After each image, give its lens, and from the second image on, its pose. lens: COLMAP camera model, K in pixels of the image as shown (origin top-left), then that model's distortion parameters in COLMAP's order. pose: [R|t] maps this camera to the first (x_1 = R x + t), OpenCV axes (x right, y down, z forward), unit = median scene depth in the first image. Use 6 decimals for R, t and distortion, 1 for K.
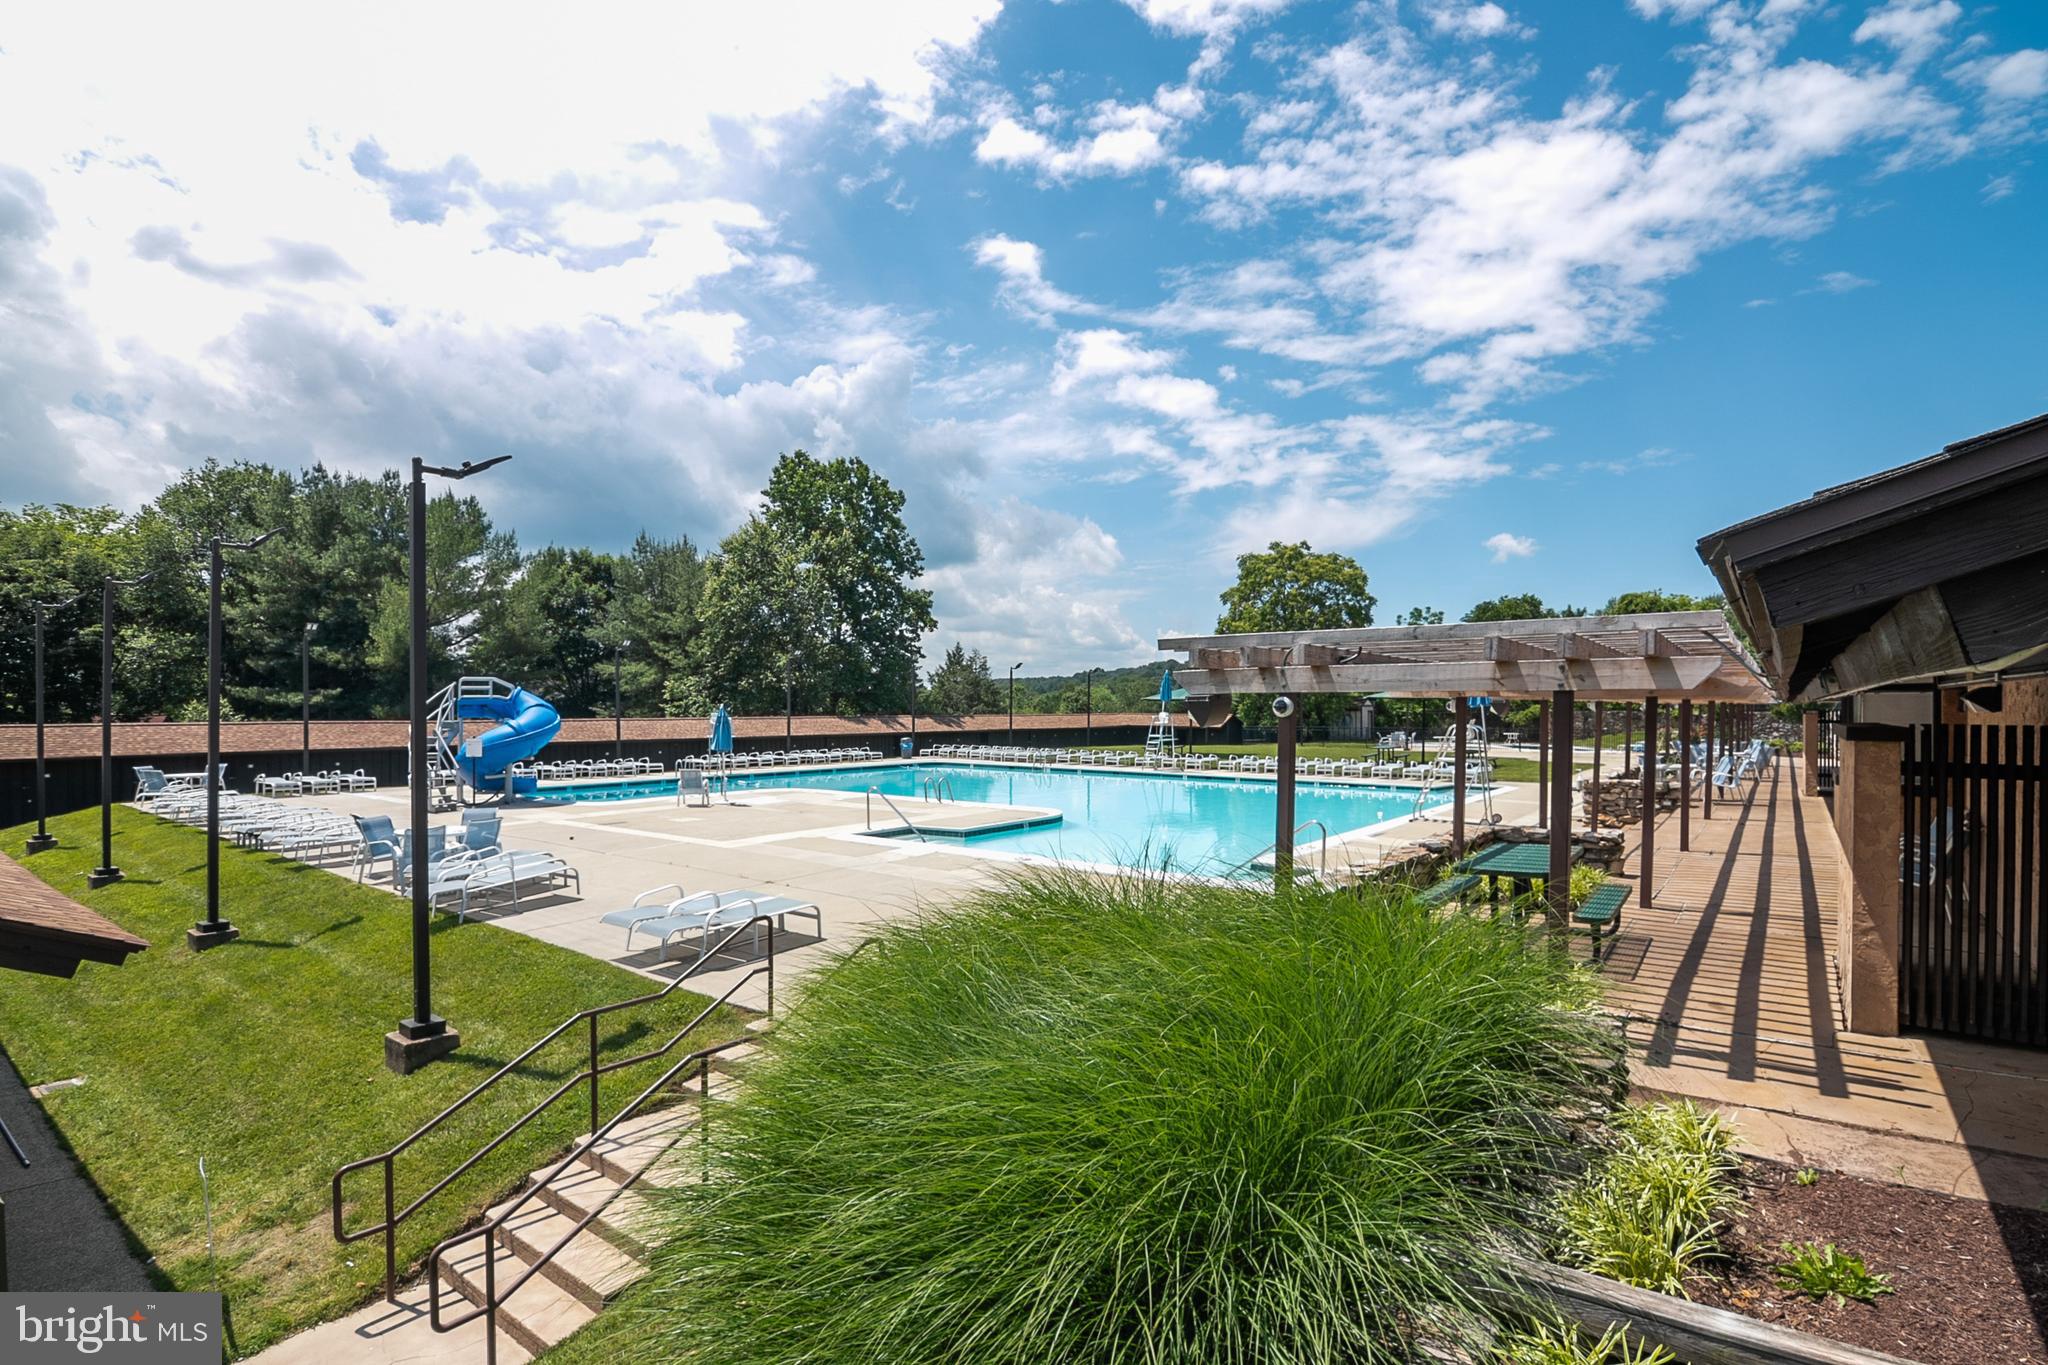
lens RADIAL K [[997.4, 0, 1024.0], [0, 997.4, 682.5], [0, 0, 1]] dist [0.000015, 0.000059]
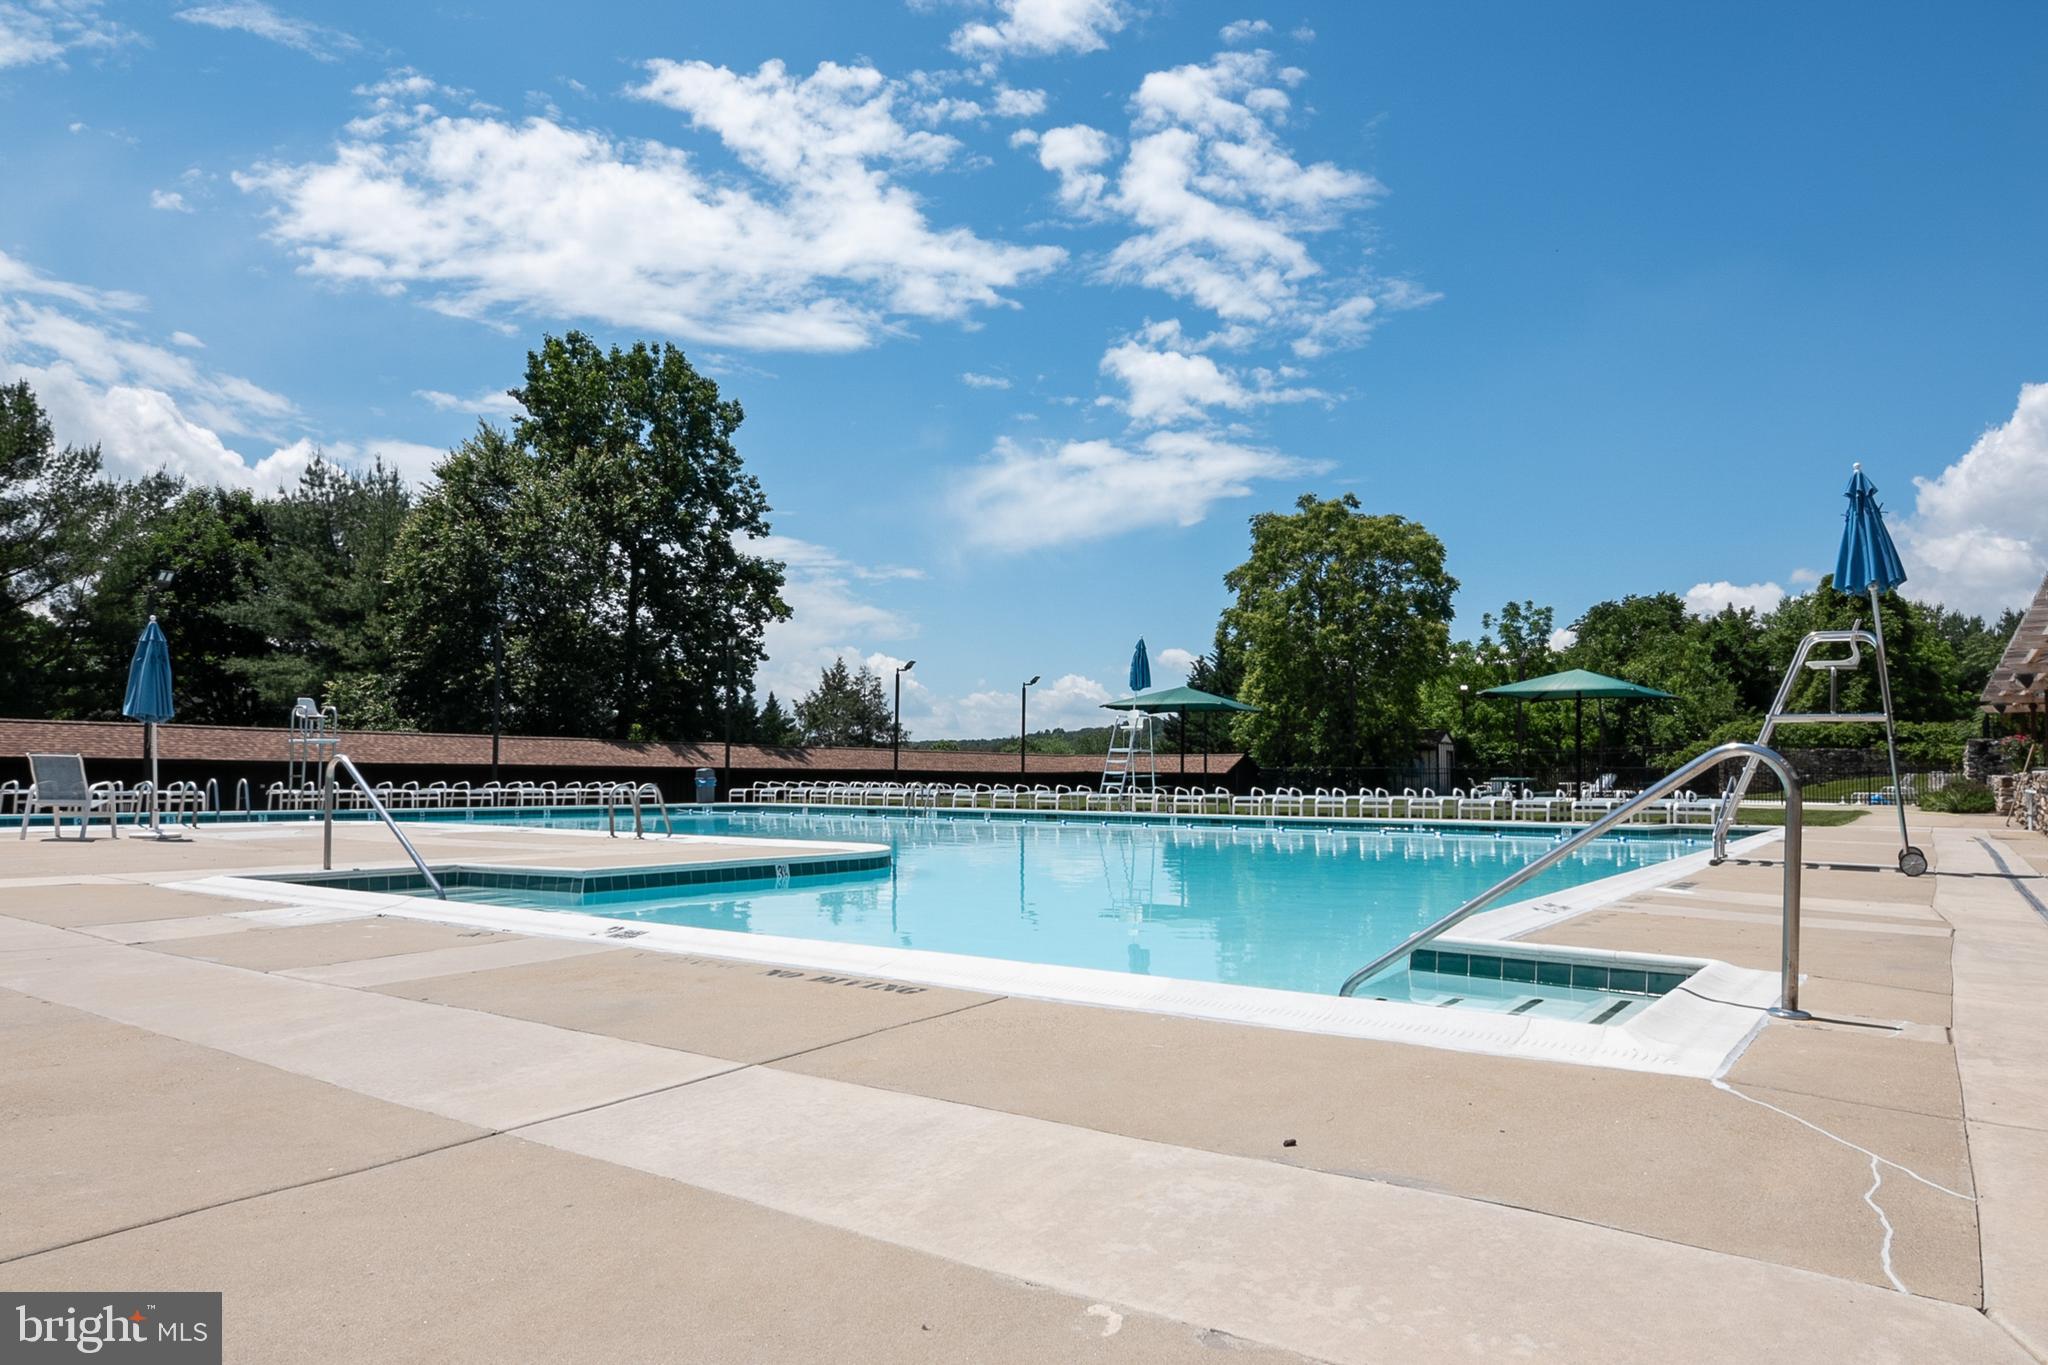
lens RADIAL K [[1302.2, 0, 1011.7], [0, 1302.2, 682.3], [0, 0, 1]] dist [0.000345, 0.002100]
pose [[0.999204, 0.008858, 0.038905, 0.024937], [-0.006878, 0.998689, -0.050723, 0.031067], [-0.039303, 0.050415, 0.997955, 0.160597]]
